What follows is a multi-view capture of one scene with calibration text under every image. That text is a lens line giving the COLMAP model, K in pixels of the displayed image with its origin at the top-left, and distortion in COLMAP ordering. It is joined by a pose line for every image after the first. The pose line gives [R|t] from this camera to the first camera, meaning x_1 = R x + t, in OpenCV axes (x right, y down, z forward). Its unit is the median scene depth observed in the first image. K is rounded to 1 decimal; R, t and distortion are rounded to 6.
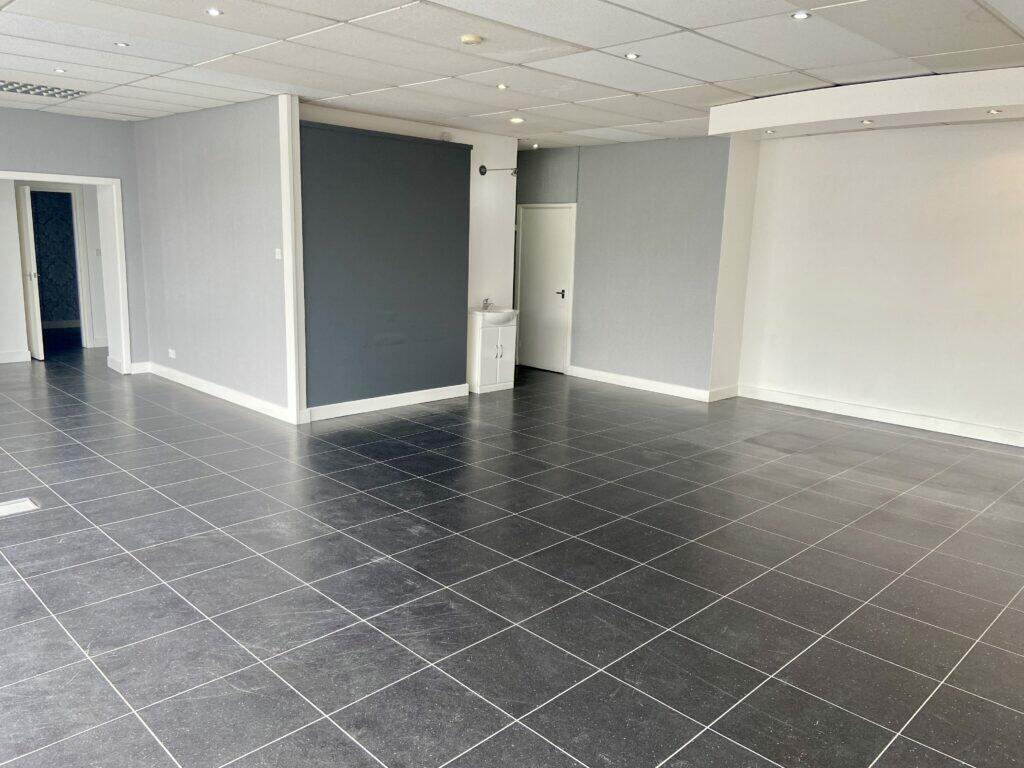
lens RADIAL K [[766.3, 0, 513.8], [0, 766.3, 382.3], [0, 0, 1]] dist [0.127785, -0.161266]
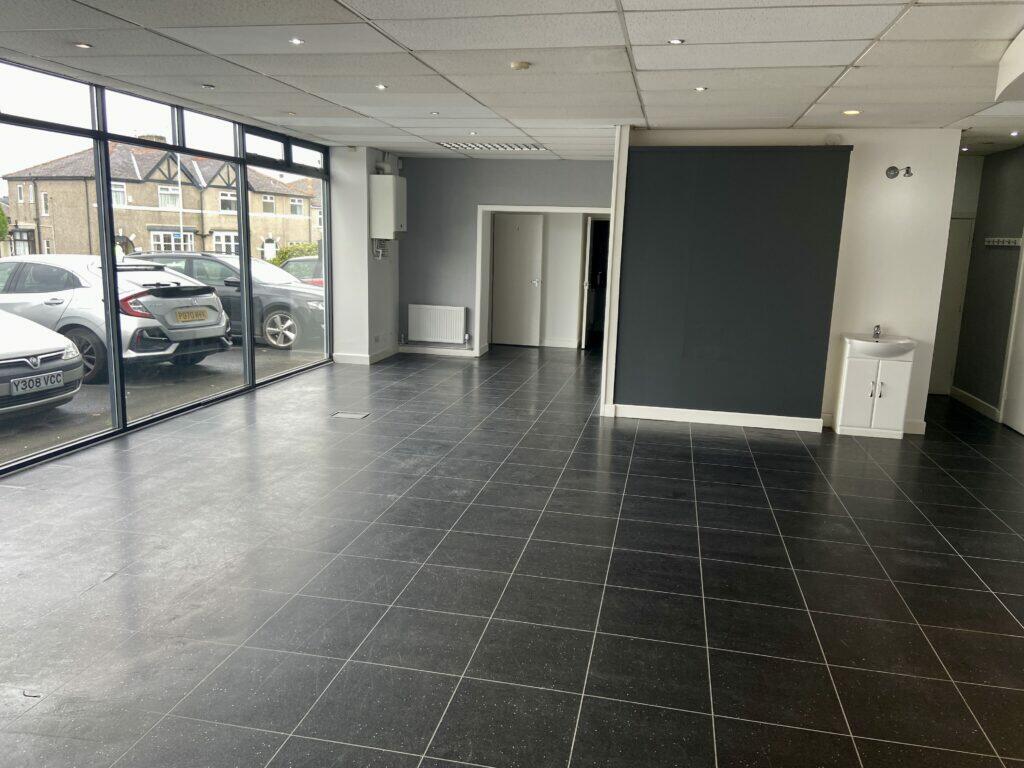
lens RADIAL K [[766.3, 0, 513.8], [0, 766.3, 382.3], [0, 0, 1]] dist [0.127785, -0.161266]
pose [[0.547119, 0.140945, -0.825103, 0.832298], [-0.168919, 0.984033, 0.056085, -0.051658], [0.819833, 0.108690, 0.562192, 0.377798]]
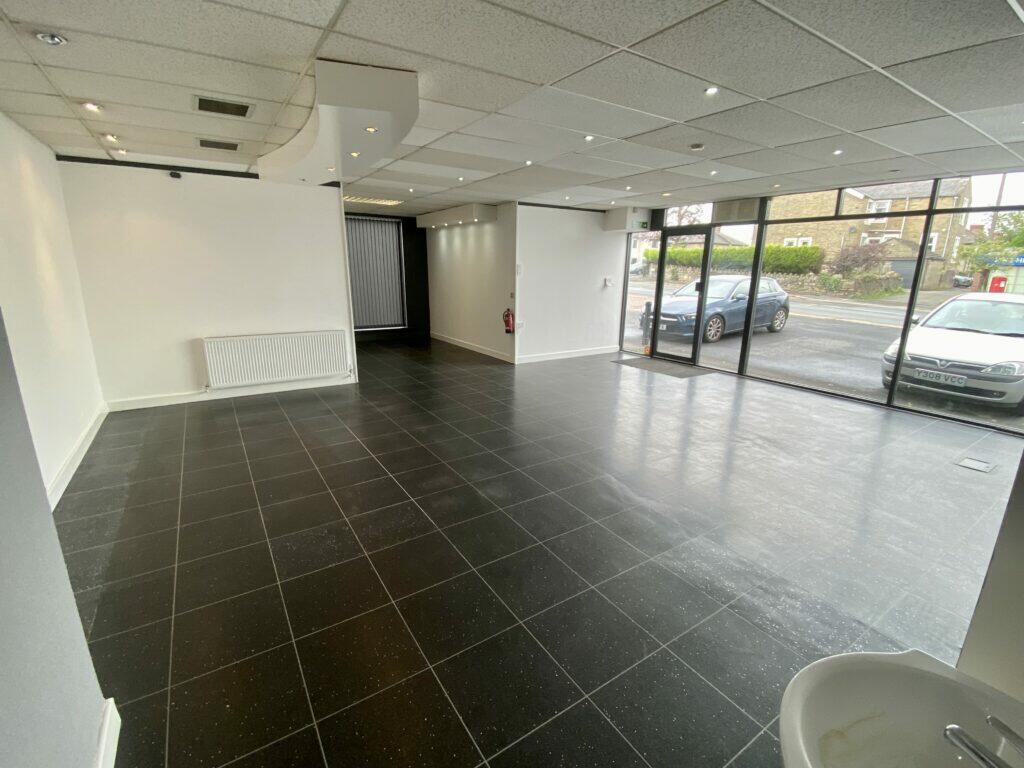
lens RADIAL K [[464.0, 0, 508.5], [0, 464.0, 384.3], [0, 0, 1]] dist [-0.001384, -0.000311]
pose [[-0.976642, -0.096247, 0.192114, 0.098142], [-0.003986, 0.902035, 0.431644, -0.371417], [-0.214838, 0.420796, -0.881349, 1.922271]]
